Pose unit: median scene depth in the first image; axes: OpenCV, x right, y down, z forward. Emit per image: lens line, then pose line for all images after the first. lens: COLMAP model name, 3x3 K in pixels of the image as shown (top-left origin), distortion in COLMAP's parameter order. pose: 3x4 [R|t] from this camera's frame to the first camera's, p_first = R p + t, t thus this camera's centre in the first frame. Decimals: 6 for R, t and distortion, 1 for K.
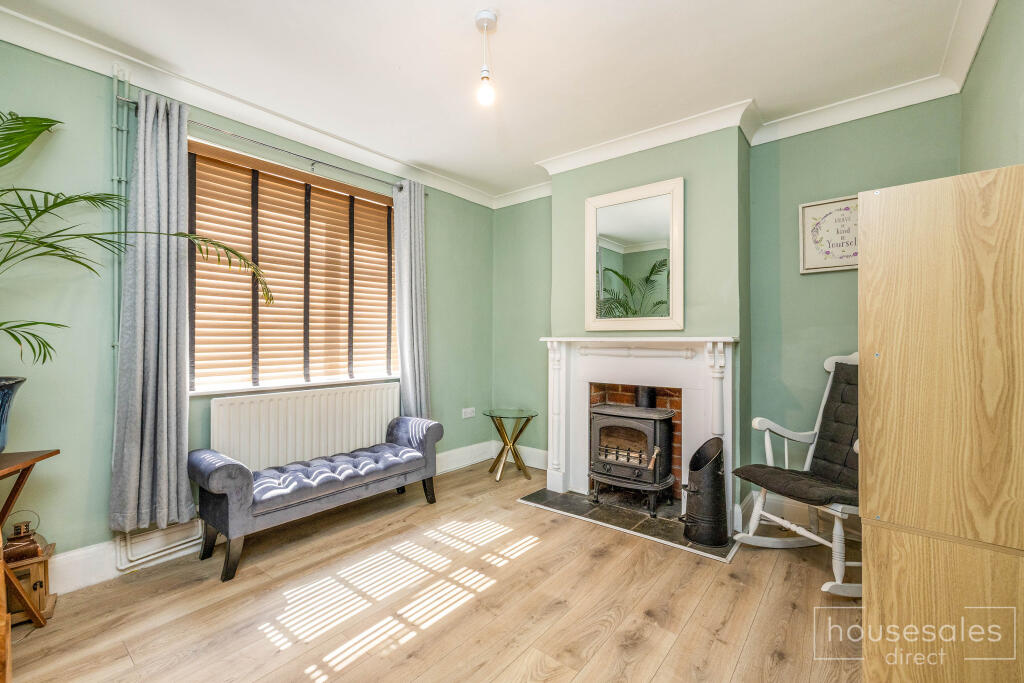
lens RADIAL K [[446.5, 0, 513.4], [0, 446.5, 322.3], [0, 0, 1]] dist [0.000640, 0.000068]
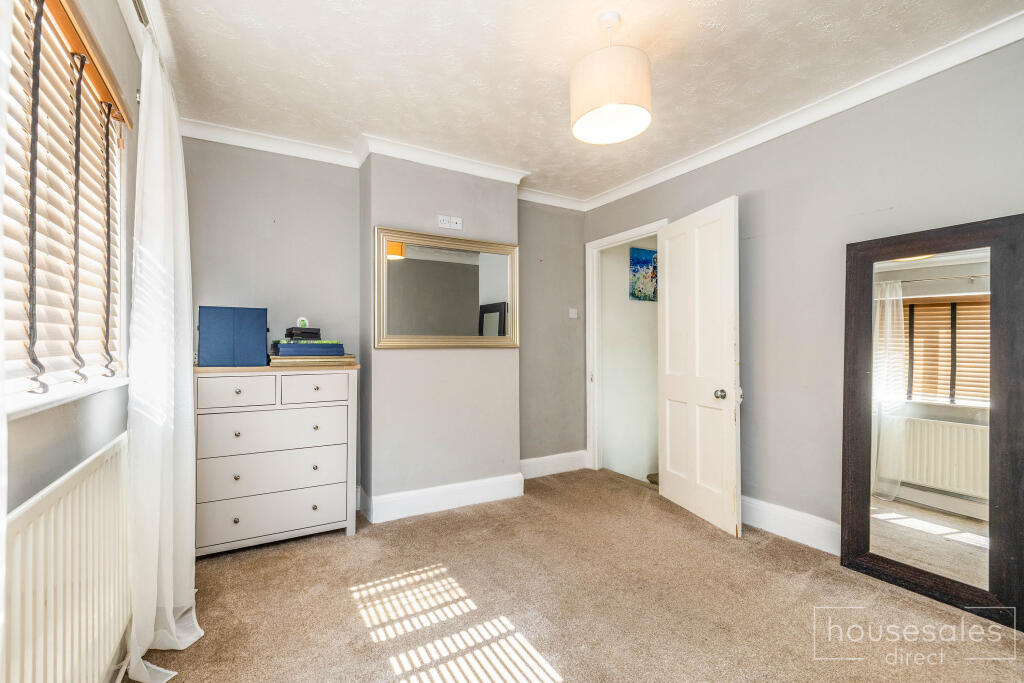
lens RADIAL K [[446.5, 0, 513.4], [0, 446.5, 322.3], [0, 0, 1]] dist [0.000640, 0.000068]
pose [[0.368190, 0.002165, 0.929748, -0.821346], [-0.020605, 0.999771, 0.005831, -0.043089], [-0.929522, -0.021304, 0.368150, 0.572423]]
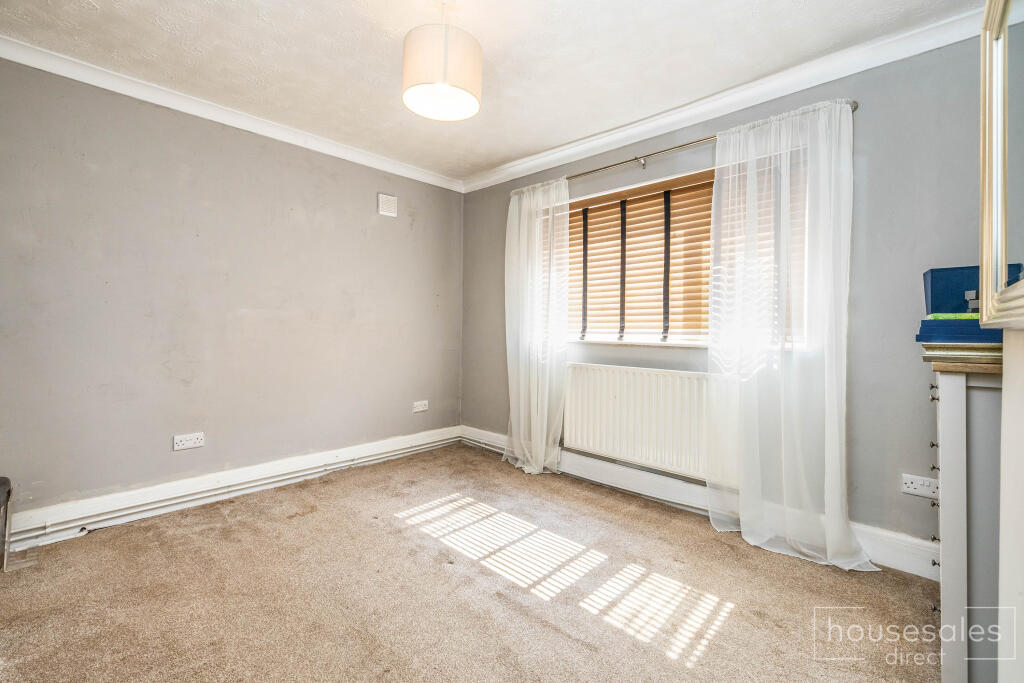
lens RADIAL K [[428.7, 0, 512.0], [0, 428.7, 341.5], [0, 0, 1]] dist [-0.000169, -0.000010]
pose [[-0.095412, 0.002825, -0.995434, 0.670121], [0.031268, 0.999511, -0.000161, 0.031008], [0.994947, -0.031140, -0.095454, 0.896294]]
